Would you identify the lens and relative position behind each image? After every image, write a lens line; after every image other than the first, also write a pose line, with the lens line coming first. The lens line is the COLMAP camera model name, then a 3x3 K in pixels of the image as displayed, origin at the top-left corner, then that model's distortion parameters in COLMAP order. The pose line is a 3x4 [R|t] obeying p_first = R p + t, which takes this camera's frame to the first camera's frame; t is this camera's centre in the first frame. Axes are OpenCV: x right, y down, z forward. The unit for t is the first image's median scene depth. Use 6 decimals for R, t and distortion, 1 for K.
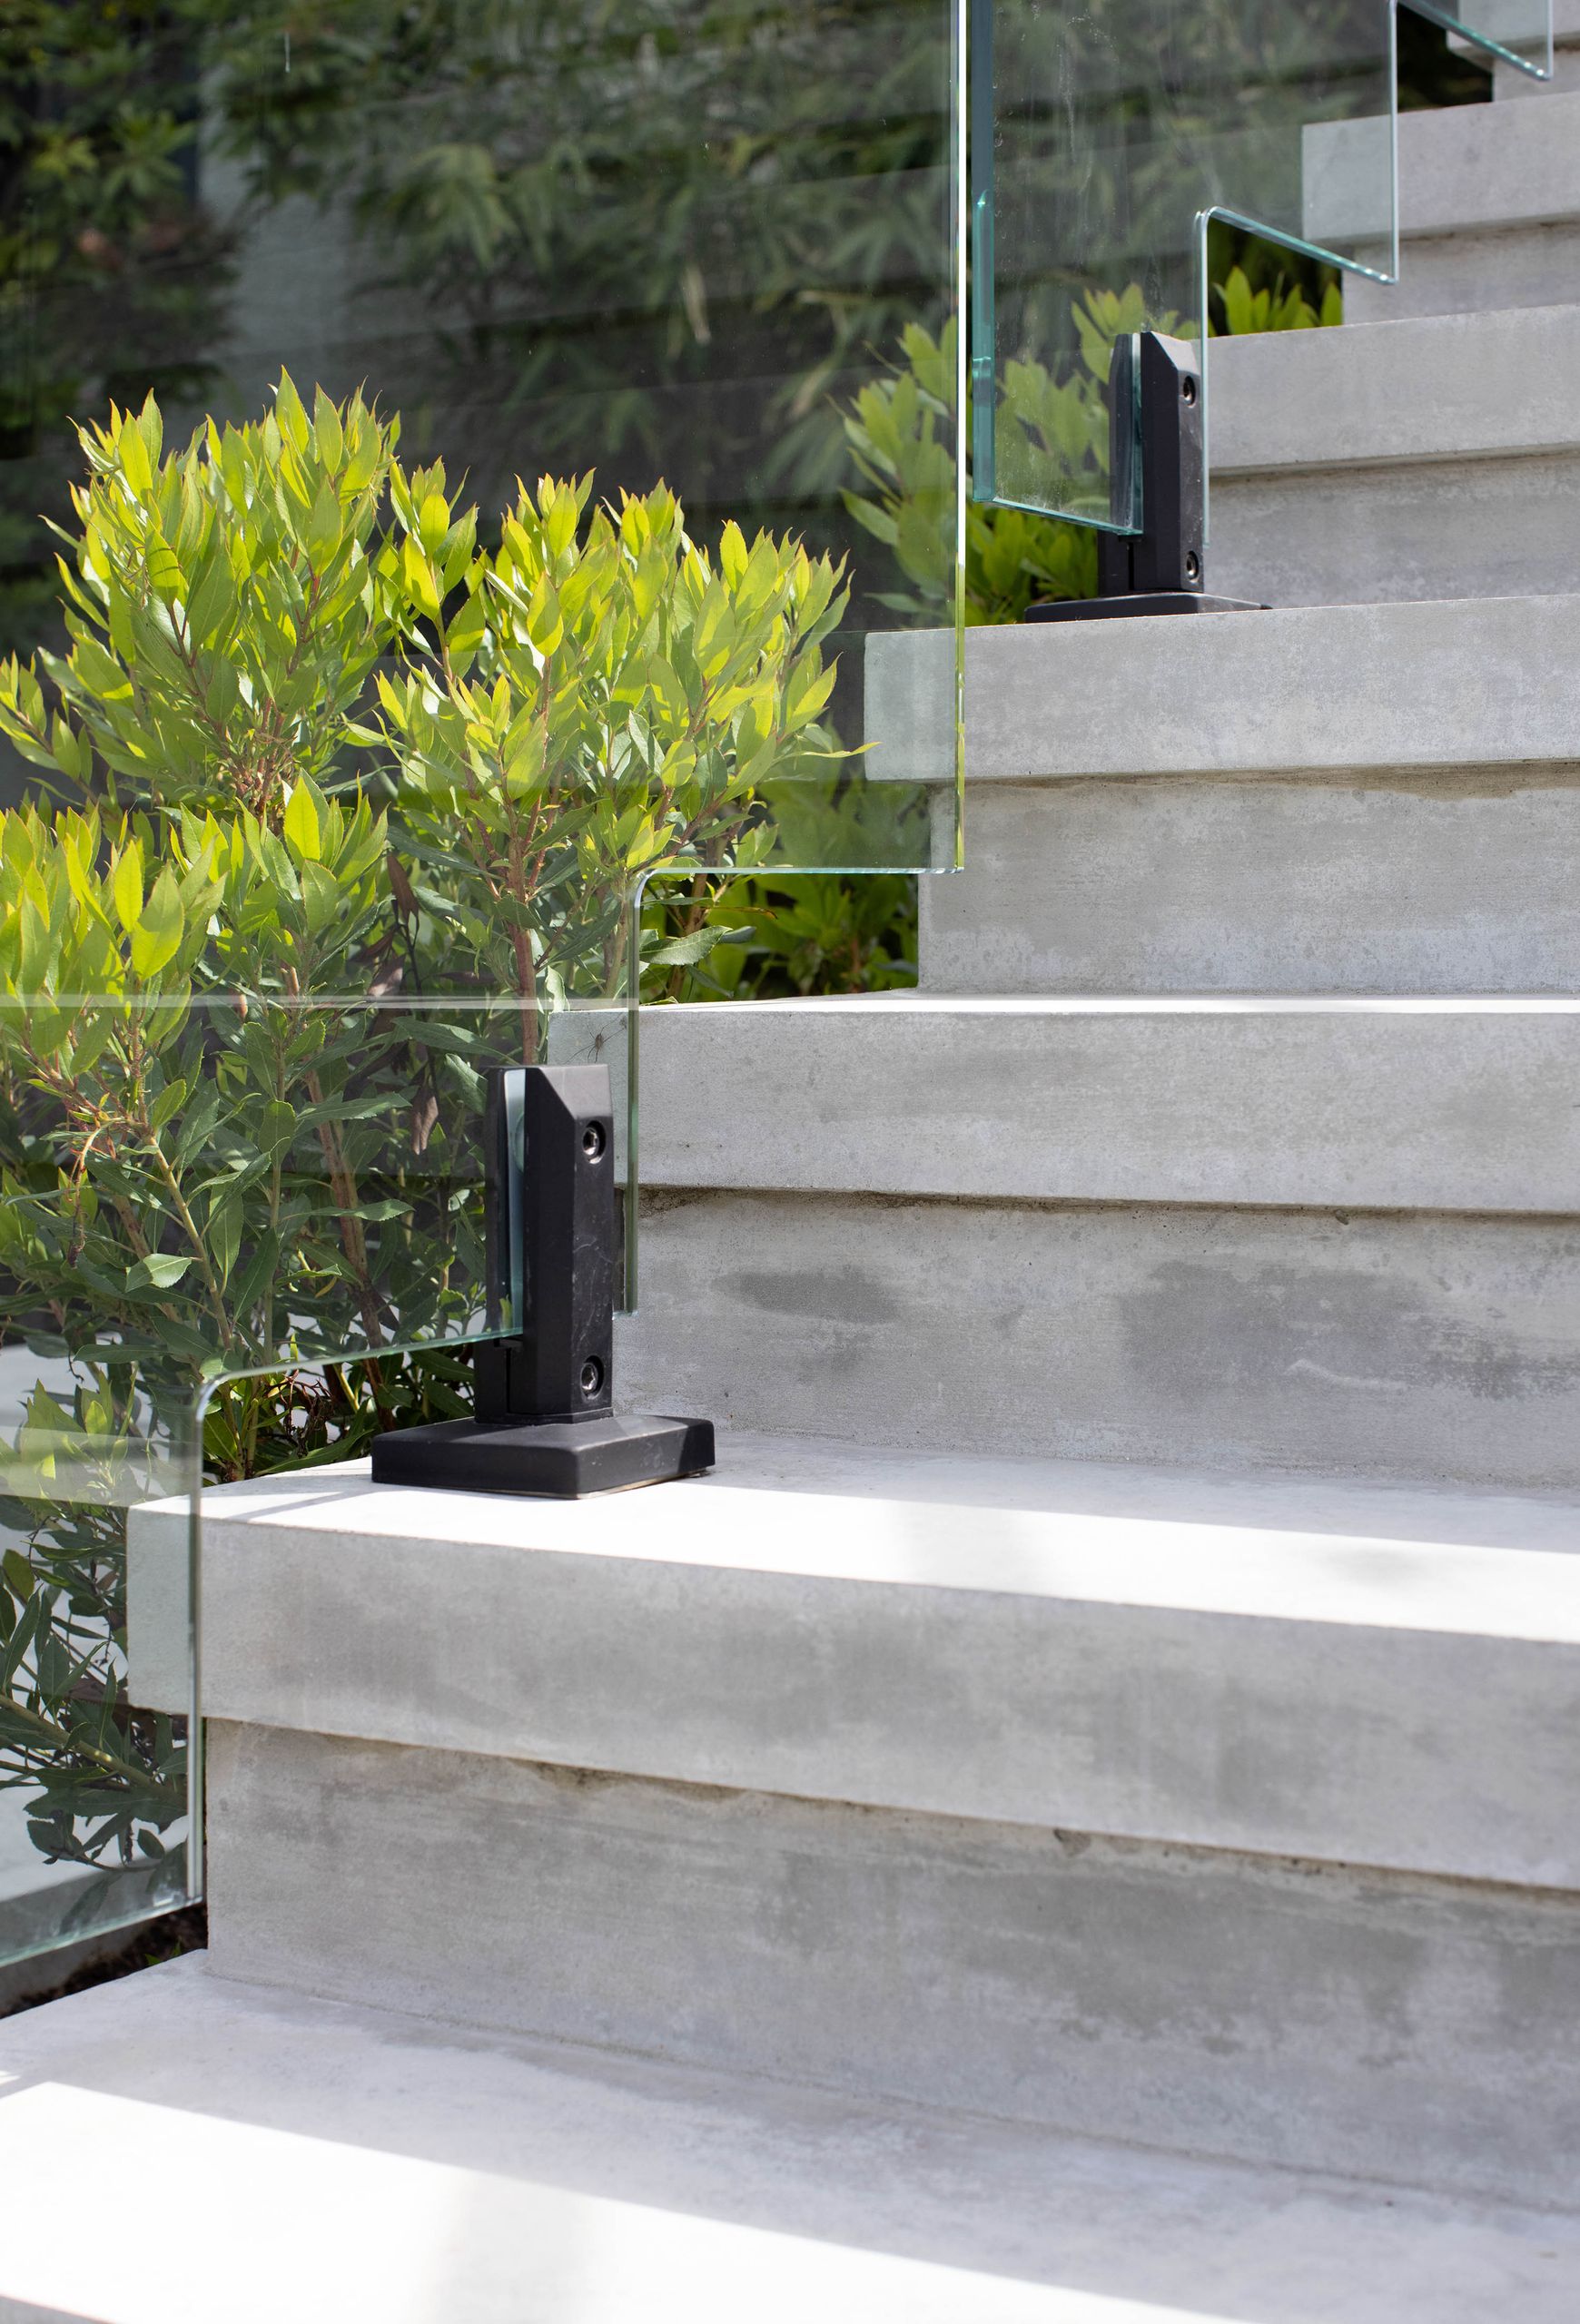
lens RADIAL K [[3827.1, 0, 790.0], [0, 3827.1, 1162.0], [0, 0, 1]] dist [-0.014609, -0.032521]
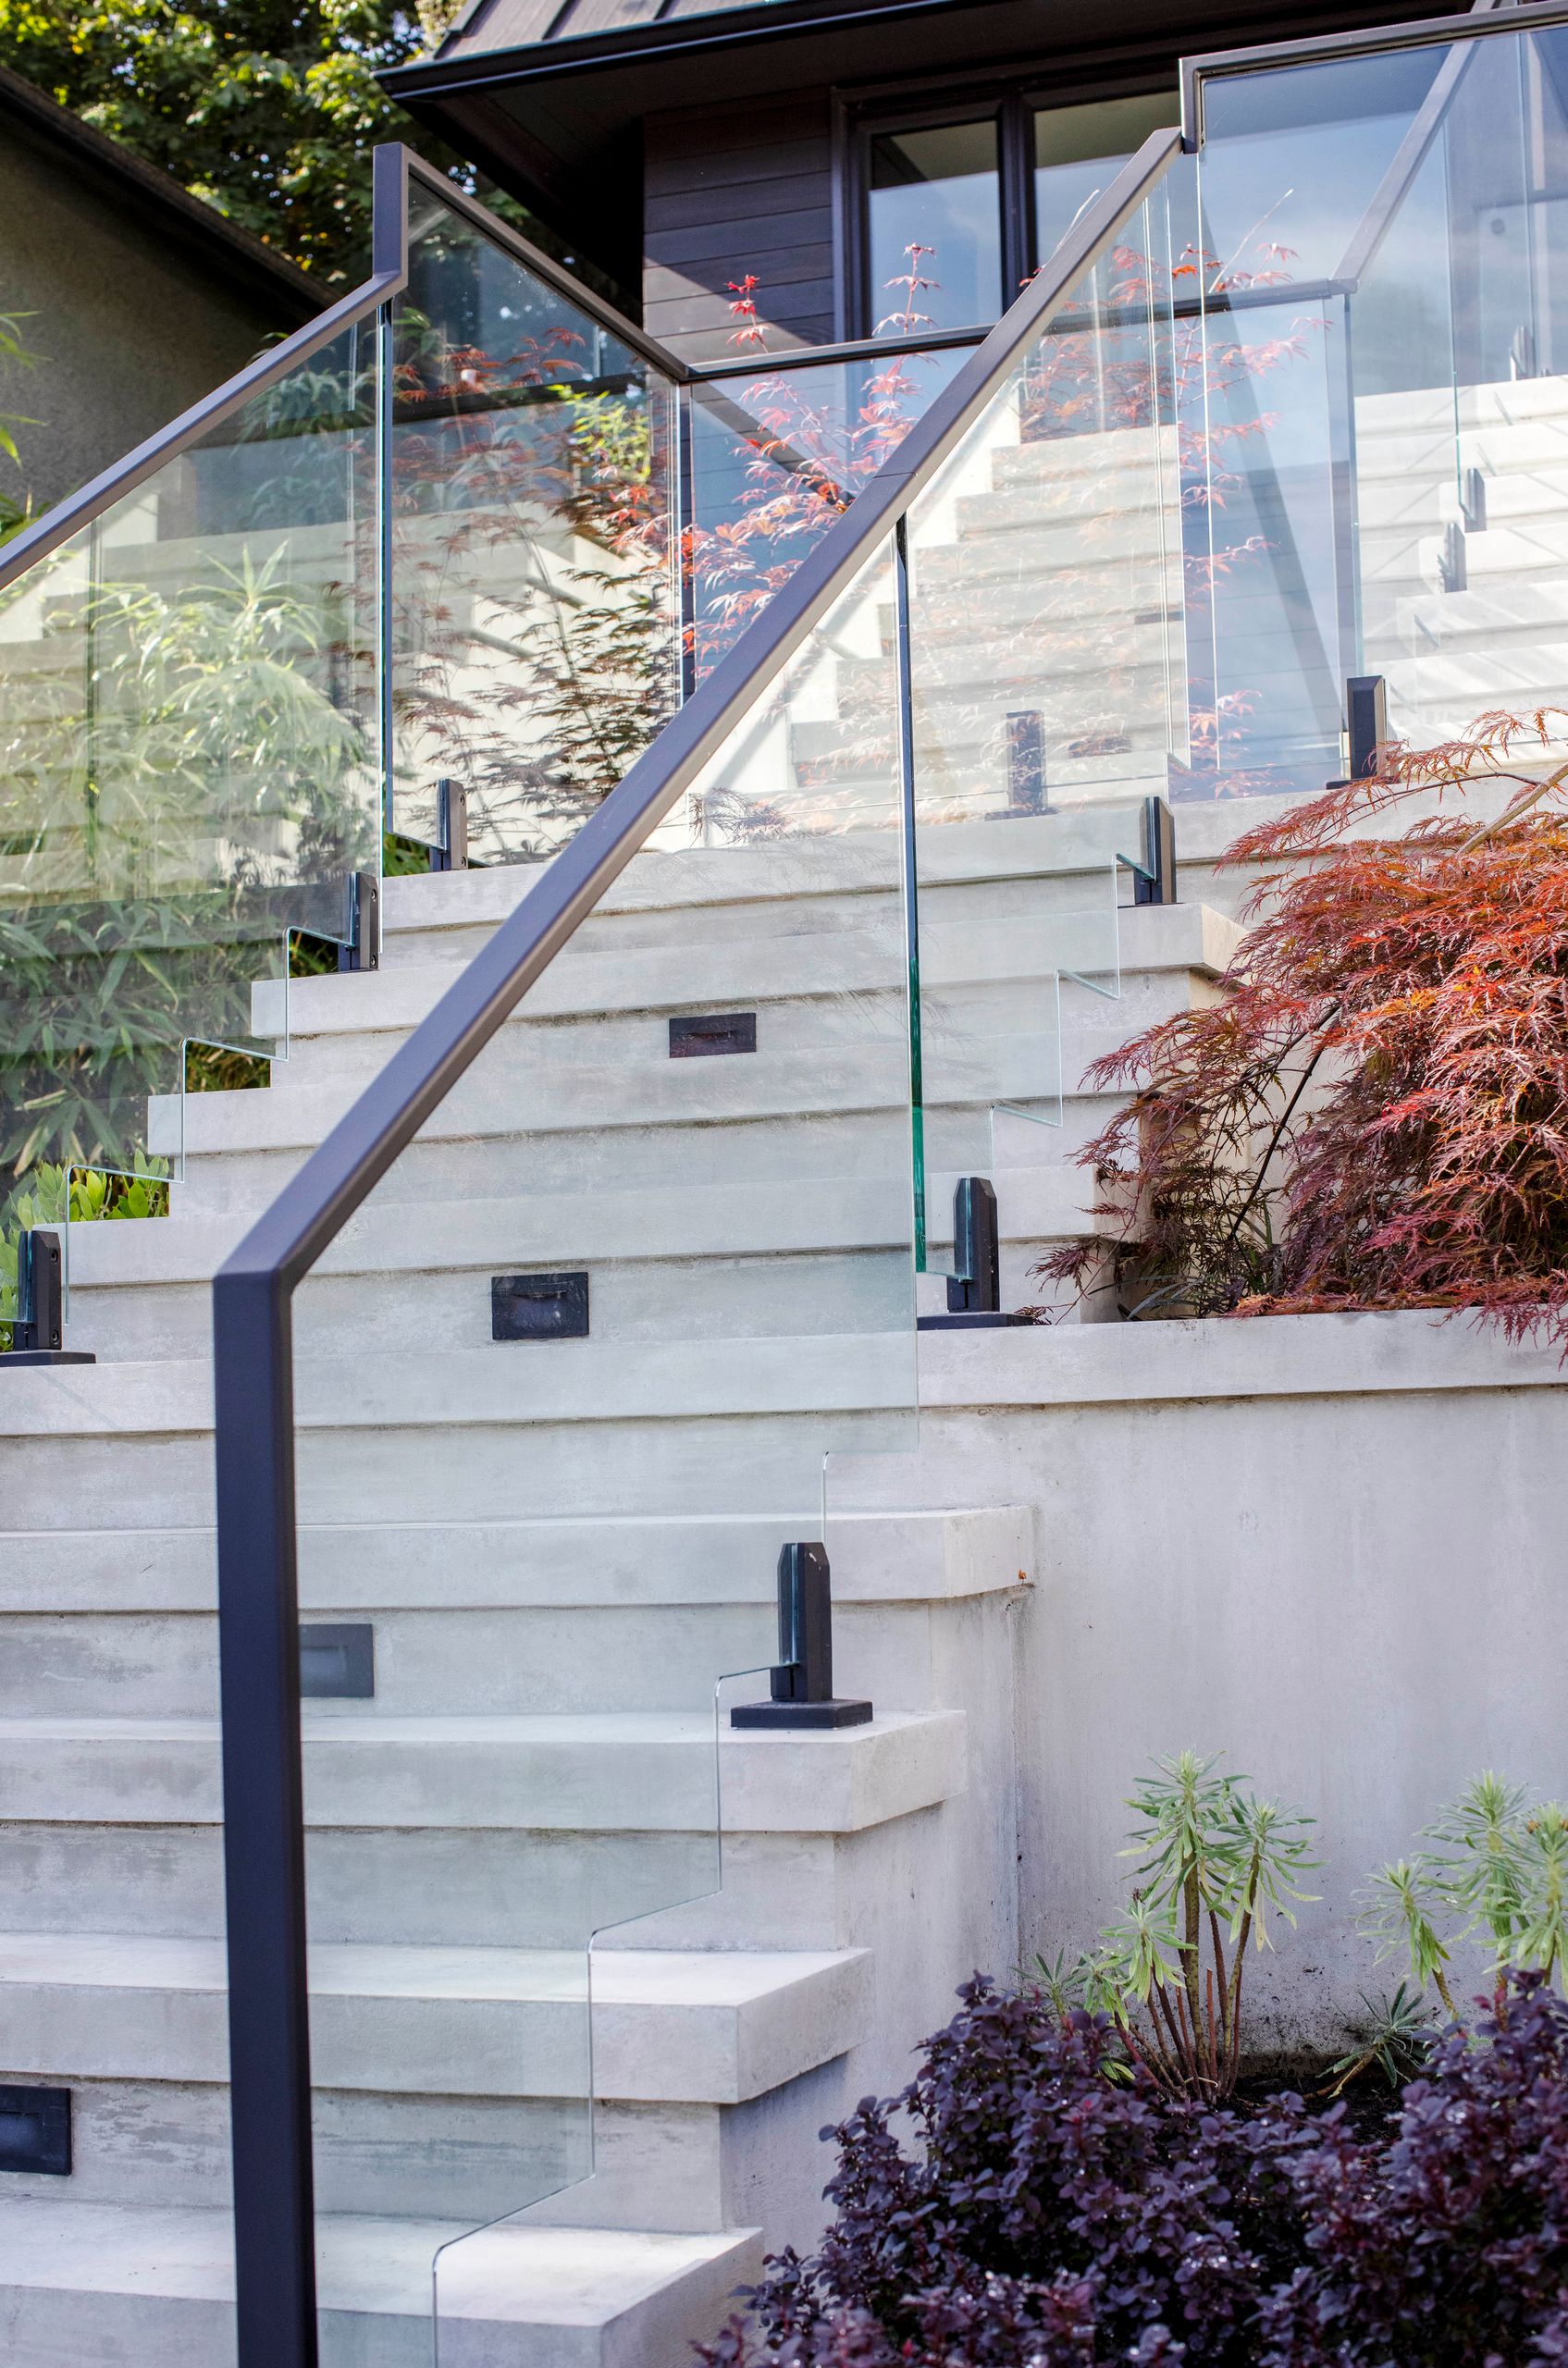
lens RADIAL K [[3623.8, 0, 784.0], [0, 3623.8, 1184.0], [0, 0, 1]] dist [-0.016205, -0.013121]
pose [[0.979923, -0.000591, 0.199375, 0.111447], [0.028077, 0.990439, -0.135066, 0.057707], [-0.197389, 0.137952, 0.970570, -1.261621]]
